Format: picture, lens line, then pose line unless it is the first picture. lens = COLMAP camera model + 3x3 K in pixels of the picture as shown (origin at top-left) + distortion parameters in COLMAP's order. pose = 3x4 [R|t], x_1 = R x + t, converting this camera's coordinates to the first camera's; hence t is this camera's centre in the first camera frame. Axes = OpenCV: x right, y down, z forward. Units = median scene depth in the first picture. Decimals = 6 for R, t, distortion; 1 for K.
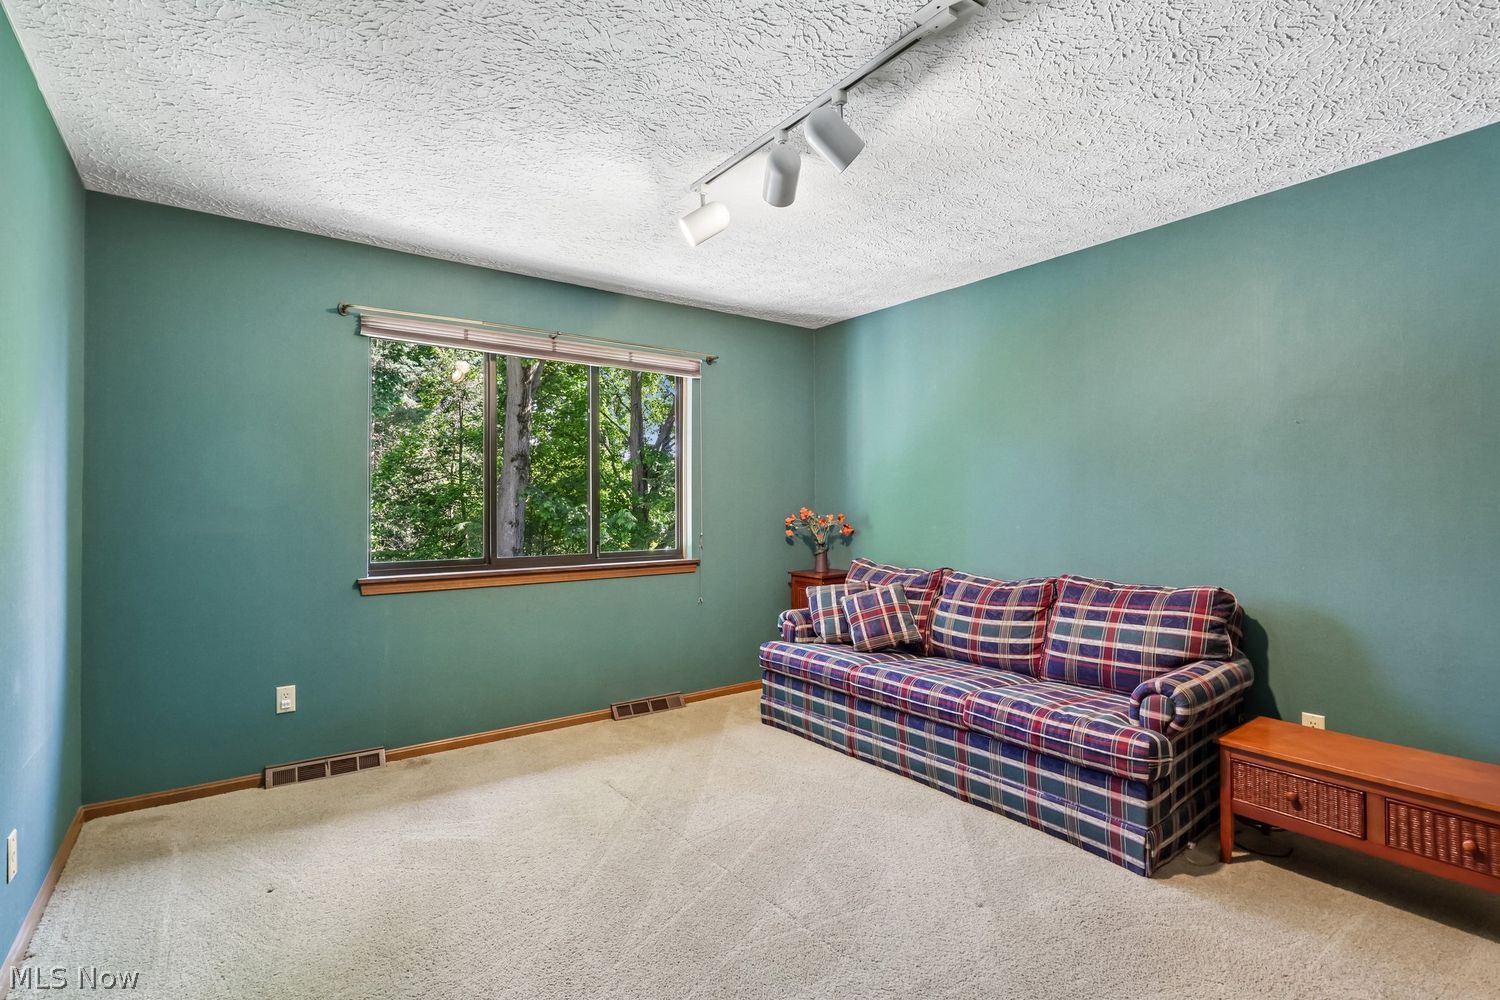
lens RADIAL K [[695.4, 0, 744.3], [0, 695.4, 507.7], [0, 0, 1]] dist [-0.001604, -0.000262]
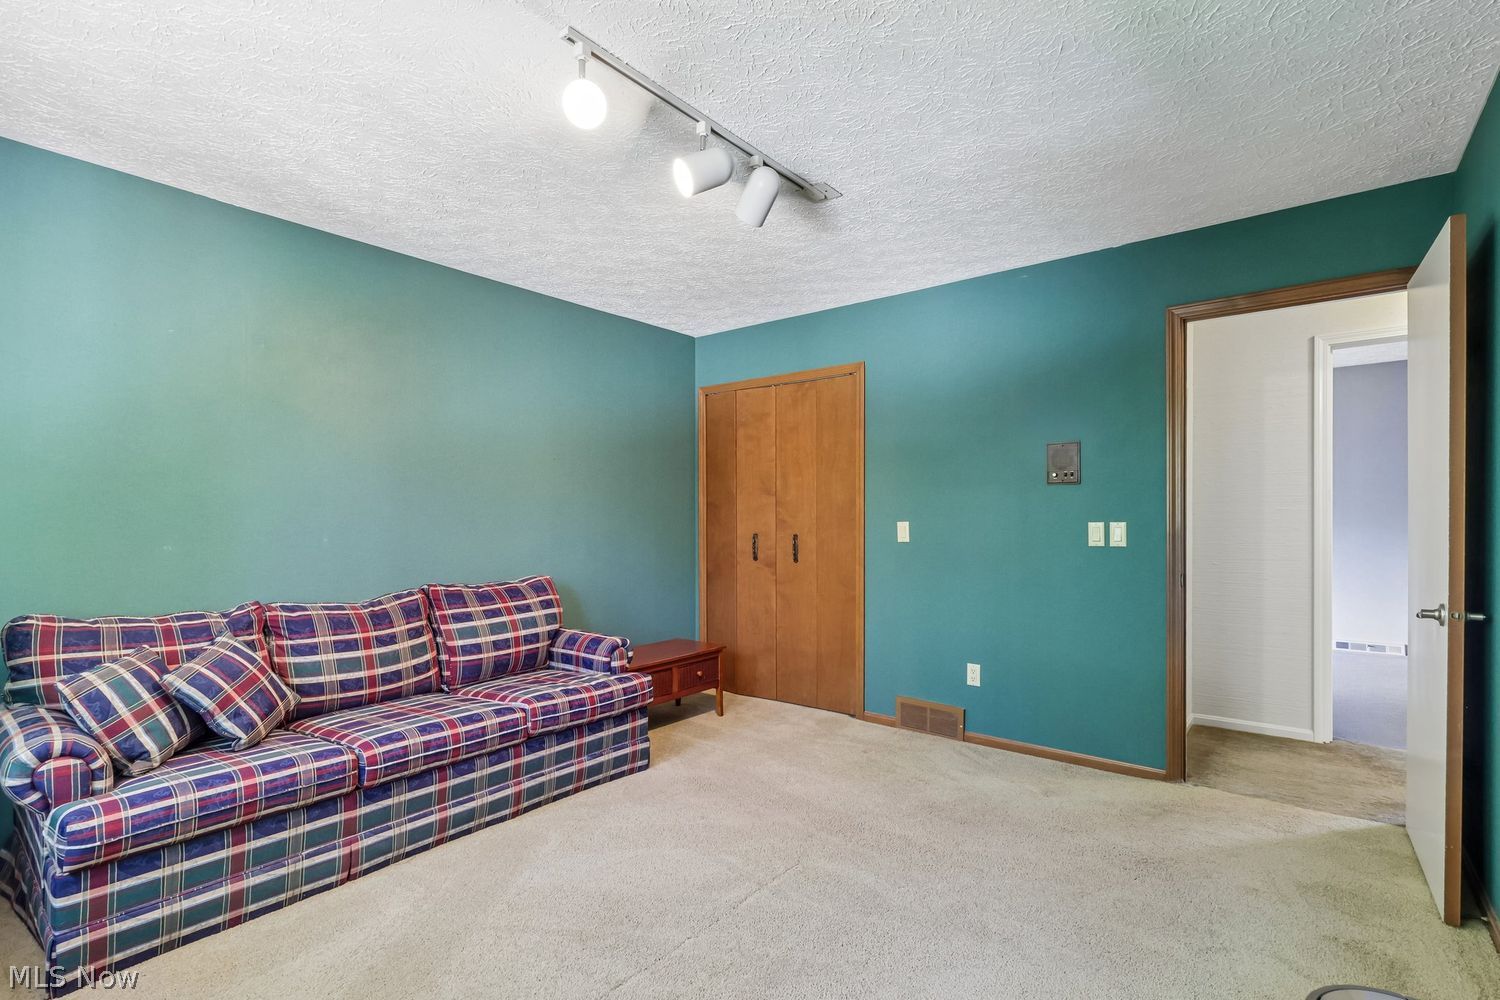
lens RADIAL K [[695.4, 0, 744.3], [0, 695.4, 507.7], [0, 0, 1]] dist [-0.001604, -0.000262]
pose [[-0.249844, 0.009039, 0.968244, -0.626454], [0.000729, 0.999958, -0.009147, -0.004695], [-0.968286, -0.001580, -0.249840, 0.813671]]
